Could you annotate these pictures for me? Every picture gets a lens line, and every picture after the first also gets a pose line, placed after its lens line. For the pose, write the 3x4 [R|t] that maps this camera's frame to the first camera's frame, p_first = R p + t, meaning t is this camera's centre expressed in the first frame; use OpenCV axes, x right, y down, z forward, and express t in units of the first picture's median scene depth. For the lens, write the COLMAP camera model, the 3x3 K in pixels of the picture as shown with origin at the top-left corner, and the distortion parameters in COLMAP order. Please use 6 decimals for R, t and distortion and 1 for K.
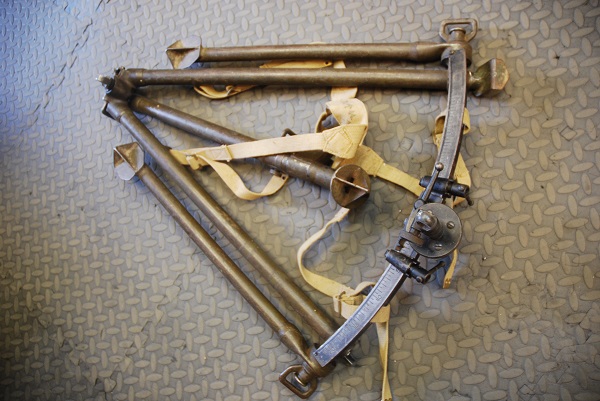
lens RADIAL K [[466.7, 0, 300.8], [0, 466.7, 202.2], [0, 0, 1]] dist [-0.111361, 0.035278]
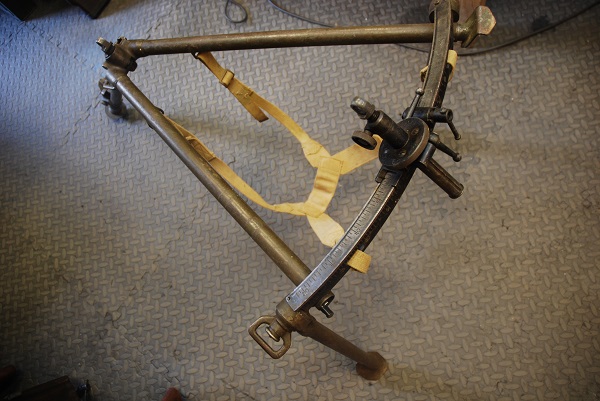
lens RADIAL K [[466.7, 0, 299.6], [0, 466.7, 201.0], [0, 0, 1]] dist [-0.111361, 0.035278]
pose [[0.994520, 0.035259, 0.098419, 0.014257], [-0.022680, 0.991756, -0.126121, 0.204115], [-0.102055, 0.123198, 0.987121, -0.577834]]
